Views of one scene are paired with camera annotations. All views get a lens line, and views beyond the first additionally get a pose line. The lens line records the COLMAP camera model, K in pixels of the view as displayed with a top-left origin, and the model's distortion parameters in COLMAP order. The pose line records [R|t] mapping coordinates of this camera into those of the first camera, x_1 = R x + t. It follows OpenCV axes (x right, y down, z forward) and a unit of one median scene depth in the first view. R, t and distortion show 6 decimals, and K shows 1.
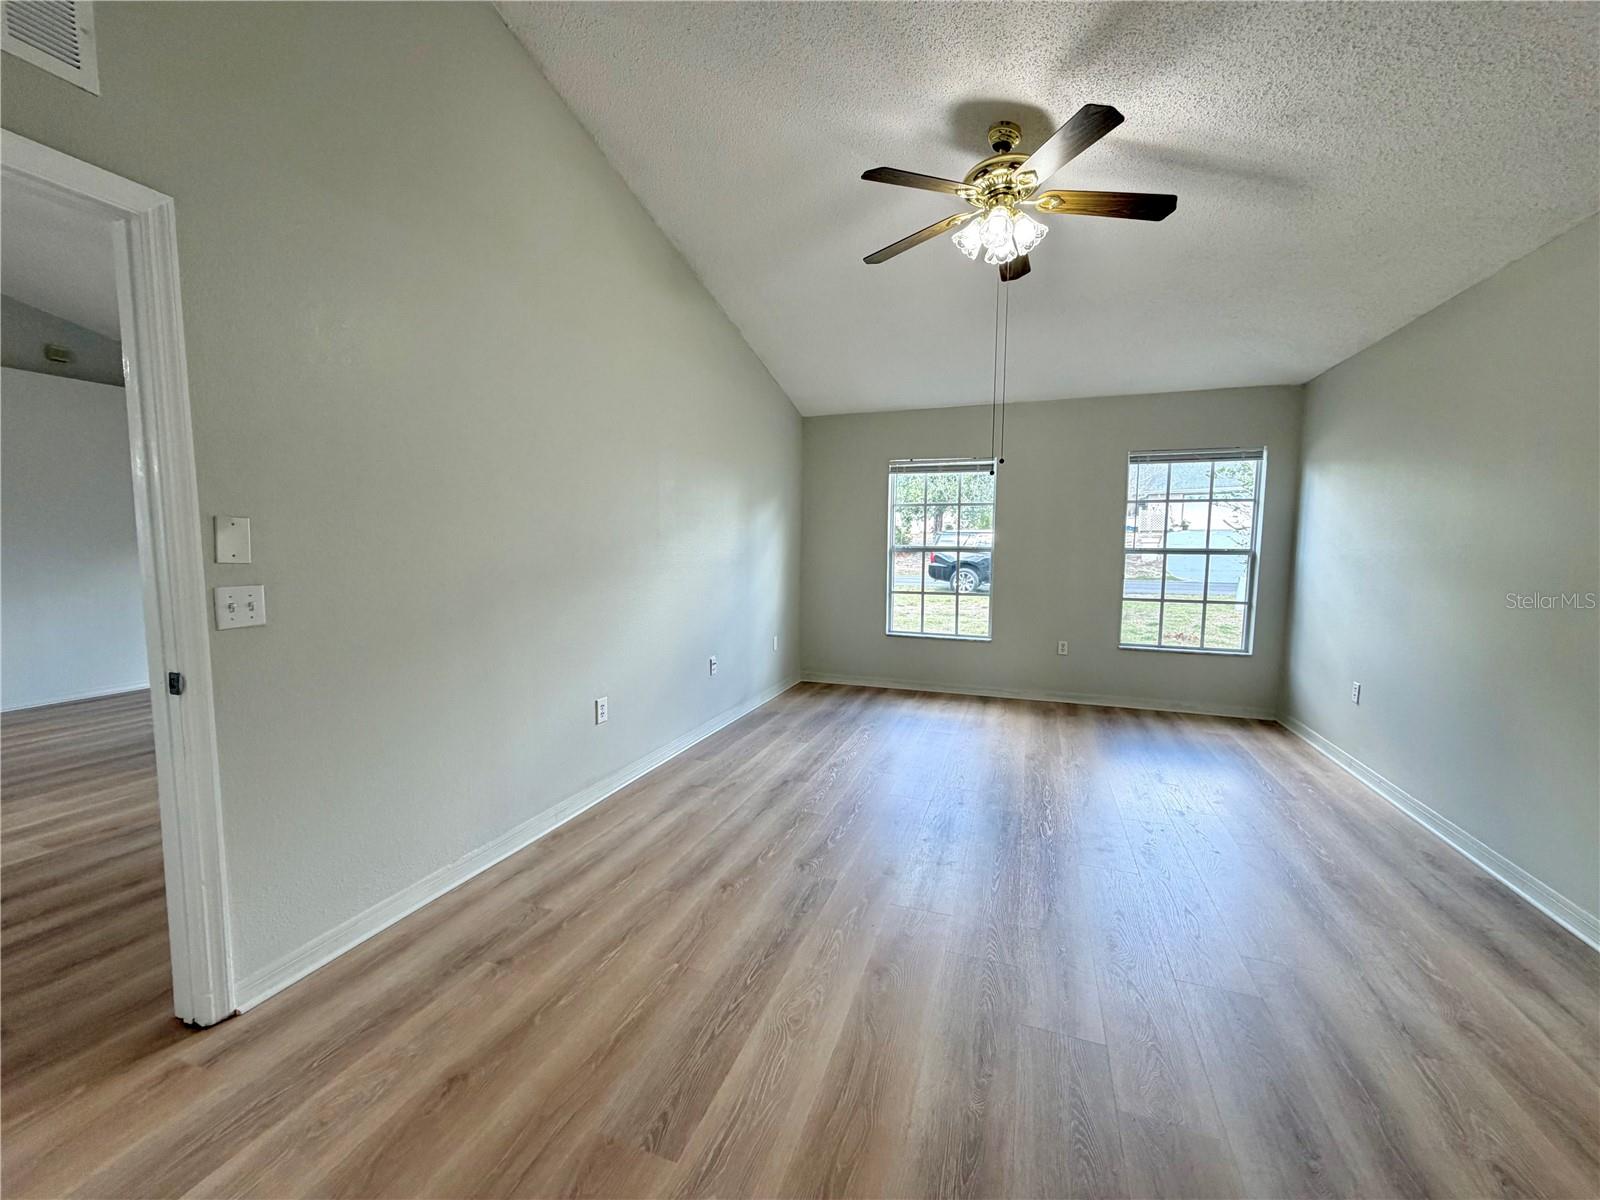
lens RADIAL K [[638.7, 0, 795.6], [0, 638.7, 601.9], [0, 0, 1]] dist [-0.000506, -0.000116]
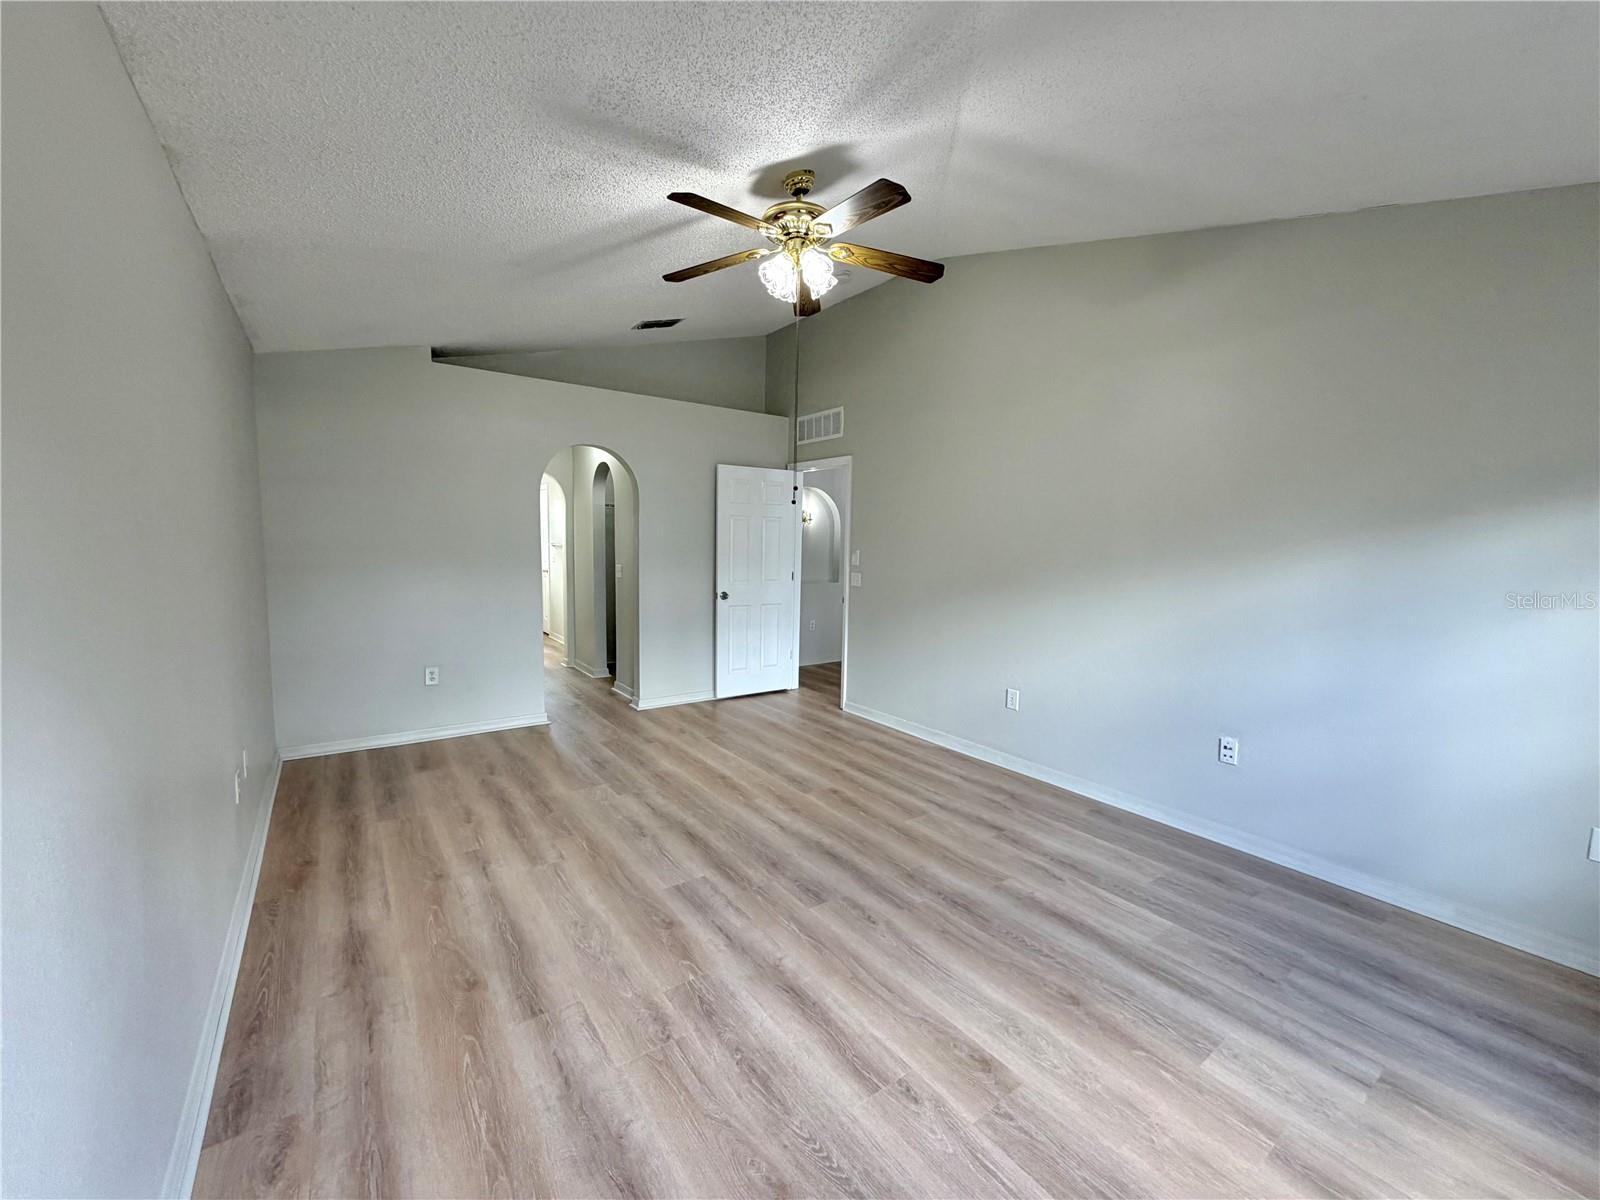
lens RADIAL K [[638.7, 0, 795.6], [0, 638.7, 601.9], [0, 0, 1]] dist [-0.000506, -0.000116]
pose [[-0.560561, 0.062378, -0.825761, 1.019456], [-0.099159, 0.984929, 0.141715, -0.164157], [0.822155, 0.161321, -0.545927, 1.383183]]
